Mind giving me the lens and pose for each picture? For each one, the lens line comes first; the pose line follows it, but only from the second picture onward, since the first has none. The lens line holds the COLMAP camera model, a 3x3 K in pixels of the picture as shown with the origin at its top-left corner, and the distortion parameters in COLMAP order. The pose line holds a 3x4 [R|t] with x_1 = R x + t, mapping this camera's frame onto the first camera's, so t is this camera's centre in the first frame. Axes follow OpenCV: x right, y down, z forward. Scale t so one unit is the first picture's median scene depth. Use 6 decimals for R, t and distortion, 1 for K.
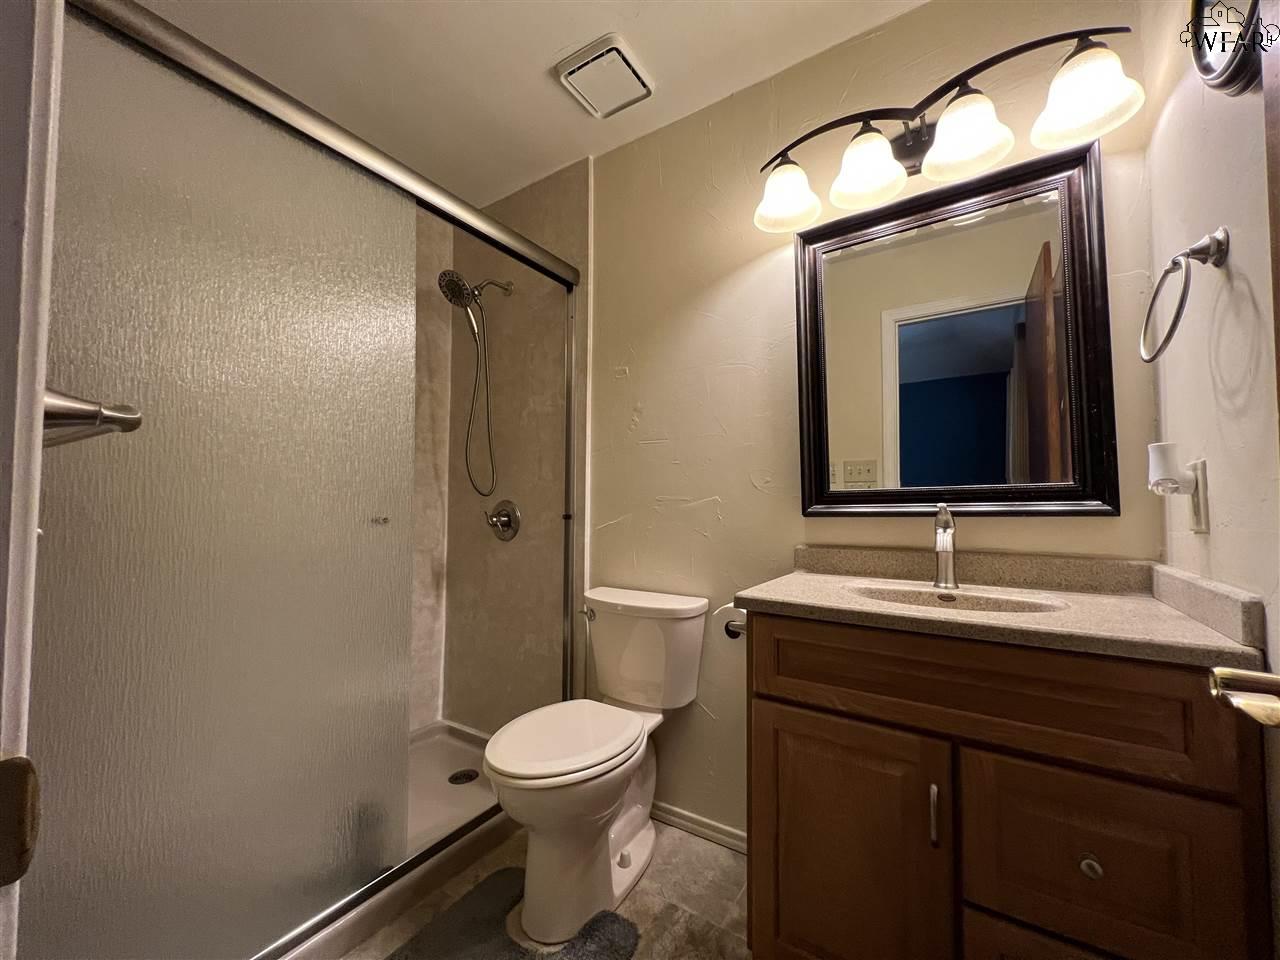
lens RADIAL K [[512.4, 0, 637.1], [0, 512.4, 484.4], [0, 0, 1]] dist [0.001319, 0.000099]
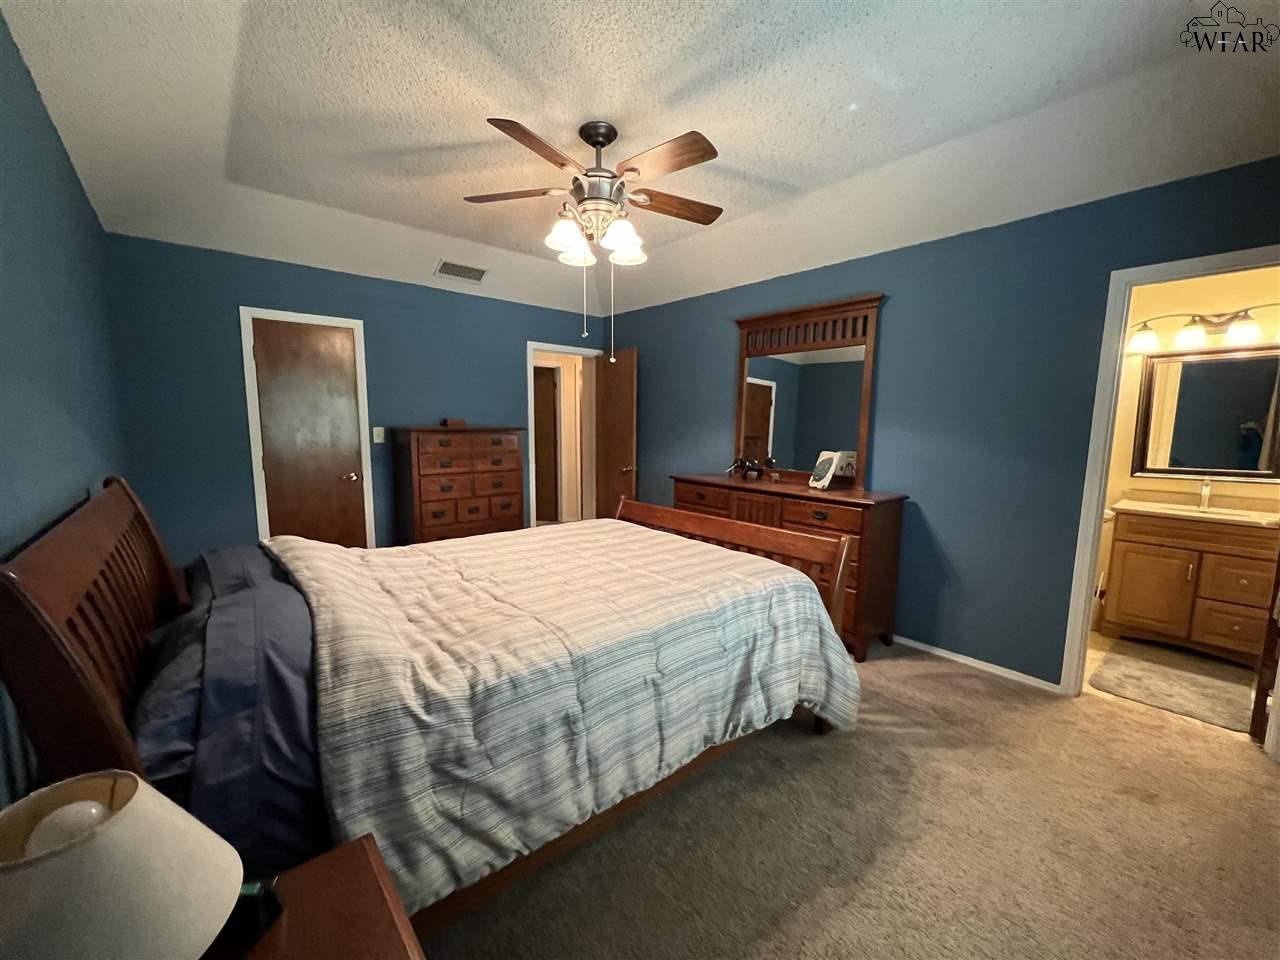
lens RADIAL K [[512.4, 0, 637.1], [0, 512.4, 484.4], [0, 0, 1]] dist [0.001319, 0.000099]
pose [[0.960485, 0.039000, -0.275586, -1.134218], [0.004086, 0.988052, 0.154066, -0.262198], [0.278302, -0.149104, 0.948850, -1.770143]]
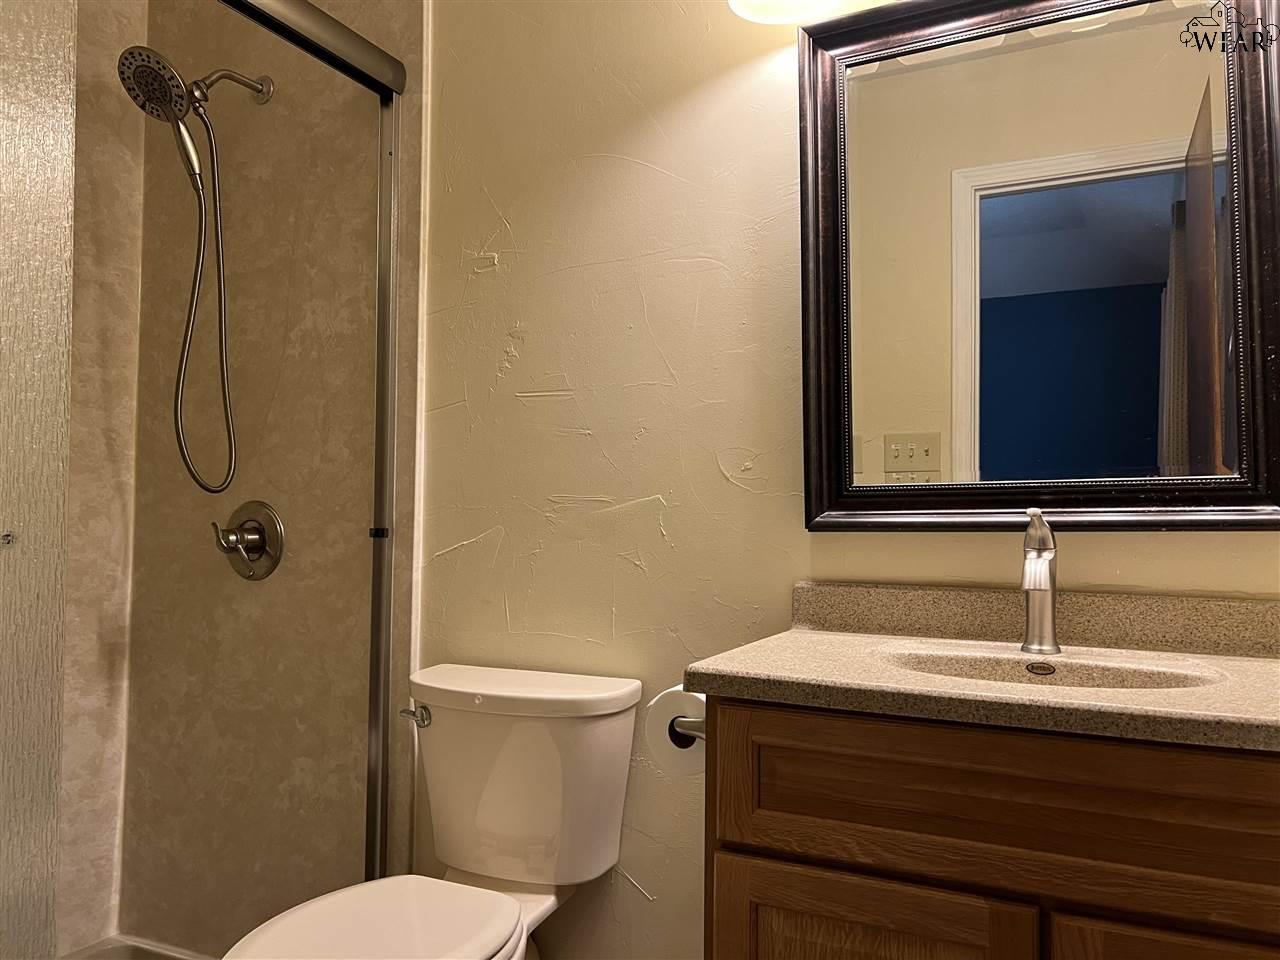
lens RADIAL K [[963.5, 0, 649.8], [0, 963.5, 475.9], [0, 0, 1]] dist [0.062920, -0.077021]
pose [[0.990330, 0.008137, 0.138490, 0.001732], [-0.008429, 0.999963, 0.001526, 0.001306], [-0.138472, -0.002679, 0.990363, -0.034026]]
